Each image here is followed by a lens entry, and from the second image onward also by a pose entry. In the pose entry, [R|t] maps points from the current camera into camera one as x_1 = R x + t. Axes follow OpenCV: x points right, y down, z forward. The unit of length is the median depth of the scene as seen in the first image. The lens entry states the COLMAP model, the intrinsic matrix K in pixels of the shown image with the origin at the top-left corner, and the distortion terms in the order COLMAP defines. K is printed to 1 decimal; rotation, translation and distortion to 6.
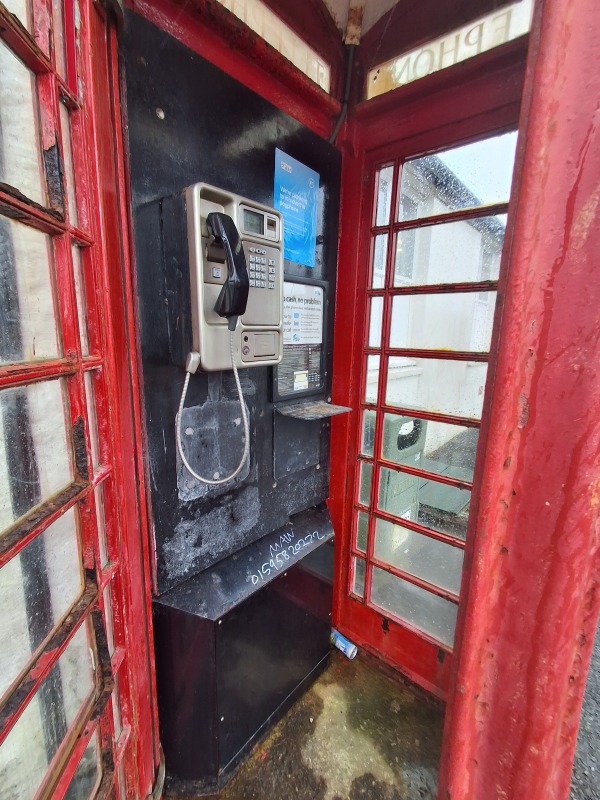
lens RADIAL K [[372.0, 0, 300.0], [0, 372.0, 400.0], [0, 0, 1]] dist [0.000351, 0.000030]
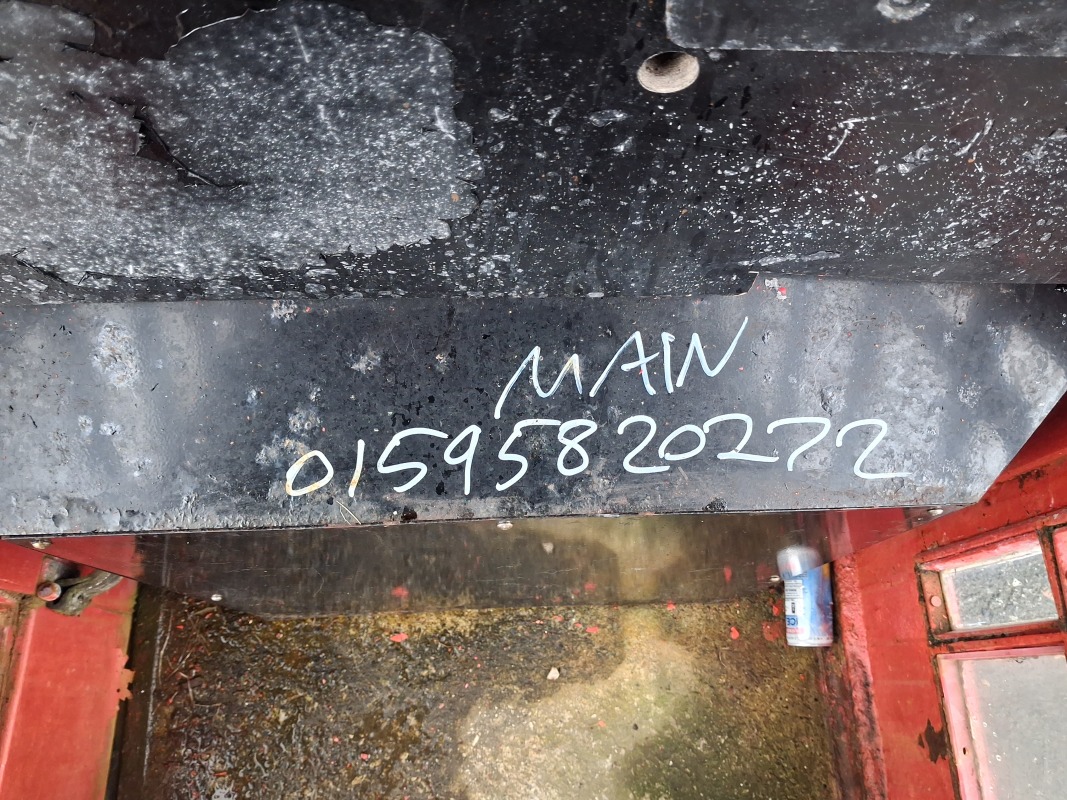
lens RADIAL K [[846.7, 0, 533.5], [0, 846.7, 400.0], [0, 0, 1]] dist [0.010007, -0.034183]
pose [[0.674244, 0.704603, -0.221201, 0.012906], [-0.204628, 0.466040, 0.860775, 0.078685], [0.709593, -0.535109, 0.458406, 0.748658]]
